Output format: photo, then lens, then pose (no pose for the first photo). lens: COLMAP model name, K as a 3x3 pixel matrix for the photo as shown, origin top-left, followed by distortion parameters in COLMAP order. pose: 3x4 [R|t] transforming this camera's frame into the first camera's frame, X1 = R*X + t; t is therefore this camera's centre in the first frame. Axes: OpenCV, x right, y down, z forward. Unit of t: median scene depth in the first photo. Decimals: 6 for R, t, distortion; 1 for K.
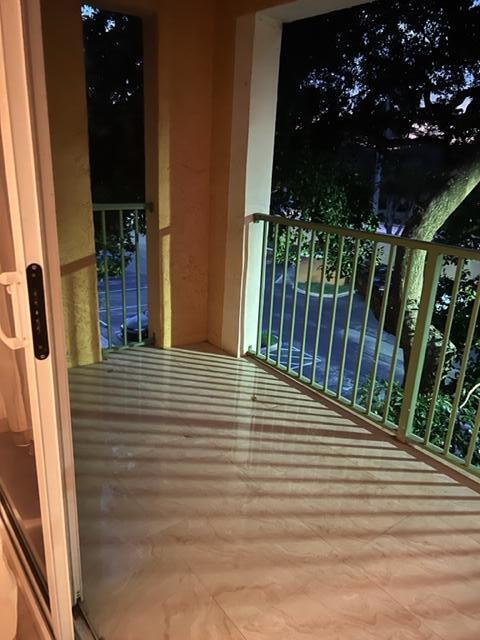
lens RADIAL K [[493.8, 0, 236.6], [0, 493.8, 321.0], [0, 0, 1]] dist [0.060162, -0.059119]
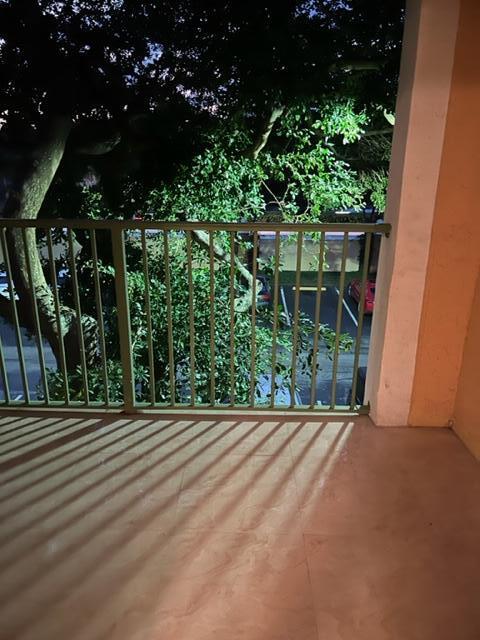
lens RADIAL K [[493.8, 0, 236.8], [0, 493.8, 318.5], [0, 0, 1]] dist [0.060162, -0.059119]
pose [[0.626425, -0.293506, 0.722112, -0.235535], [0.272568, 0.950397, 0.149843, -0.044724], [-0.730273, 0.102959, 0.675352, 0.122040]]
